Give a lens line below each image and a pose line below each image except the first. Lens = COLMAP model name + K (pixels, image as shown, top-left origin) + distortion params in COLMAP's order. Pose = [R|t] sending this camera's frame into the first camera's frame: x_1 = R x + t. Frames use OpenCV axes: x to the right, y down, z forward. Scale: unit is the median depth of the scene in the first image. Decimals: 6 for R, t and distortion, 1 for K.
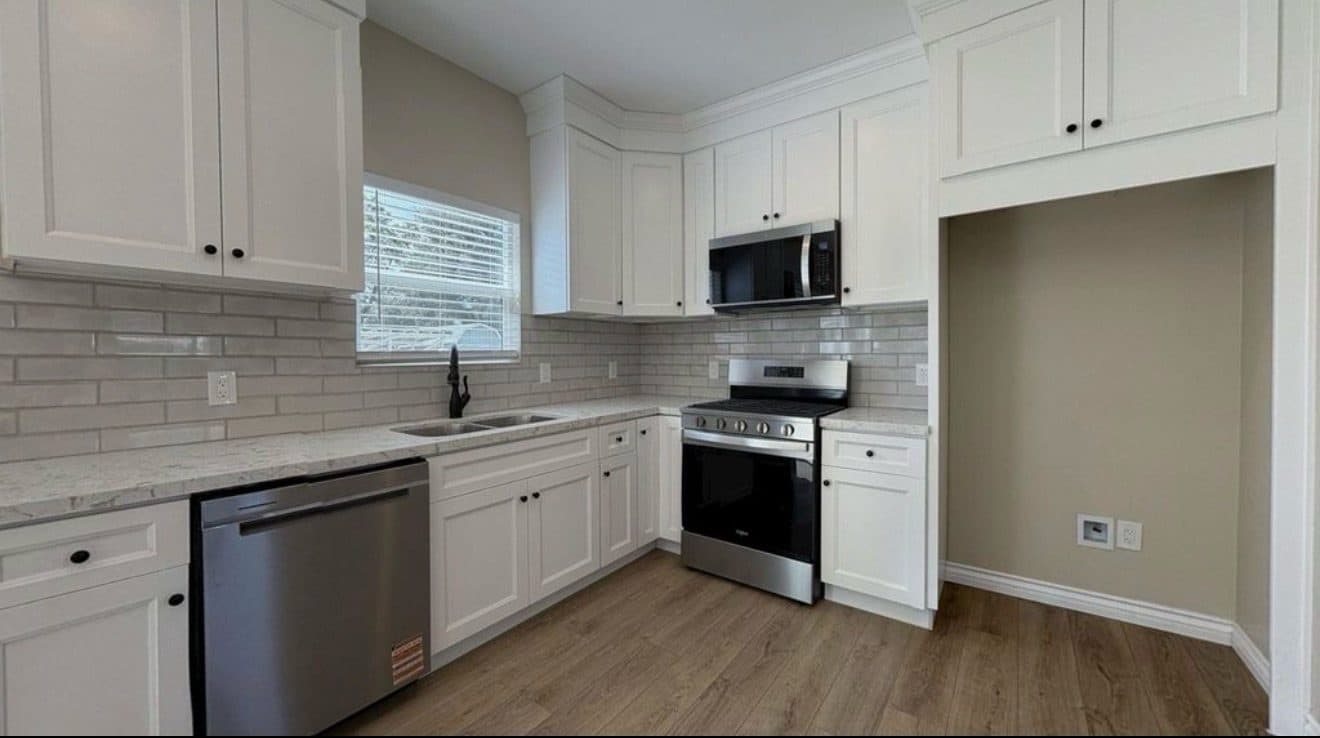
lens RADIAL K [[478.6, 0, 662.4], [0, 478.6, 363.0], [0, 0, 1]] dist [-0.004934, 0.000407]
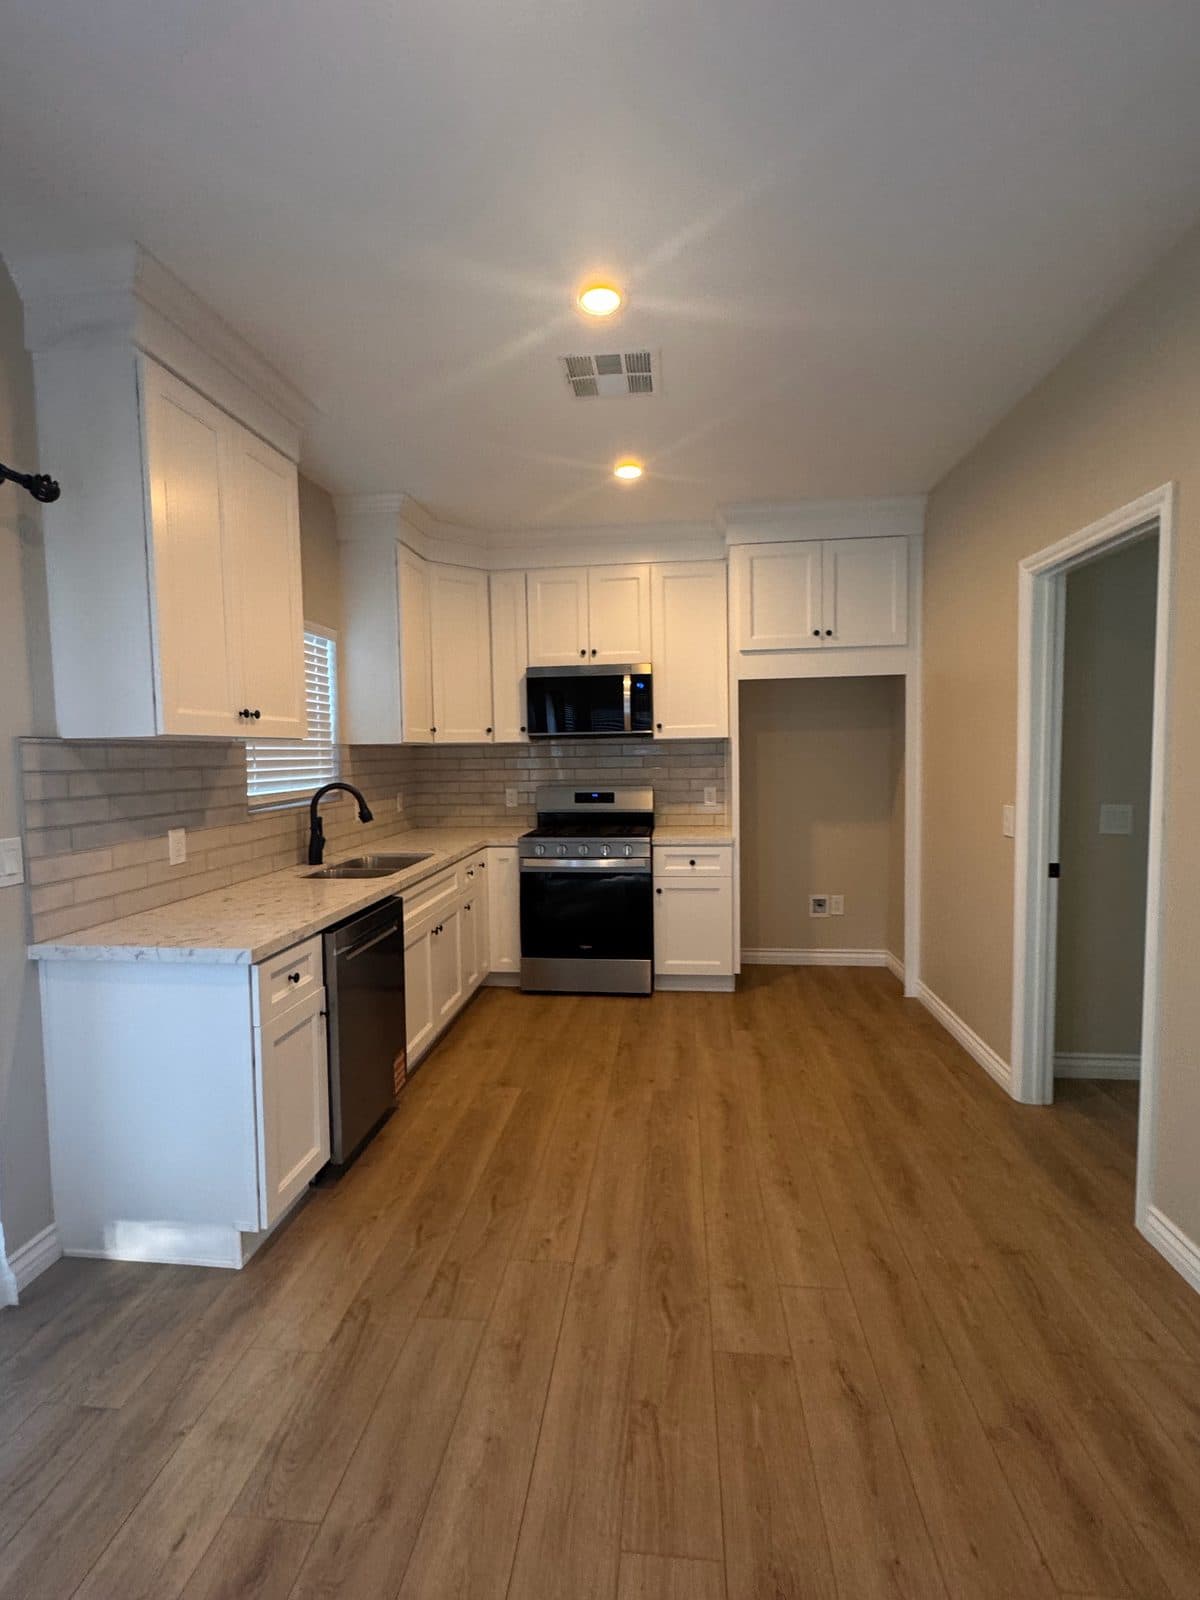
lens RADIAL K [[760.9, 0, 603.6], [0, 760.9, 797.1], [0, 0, 1]] dist [-0.002998, -0.001085]
pose [[0.860274, -0.041625, 0.508130, -0.662117], [0.022694, 0.998800, 0.043398, -0.063111], [-0.509327, -0.025803, 0.860186, -0.509257]]
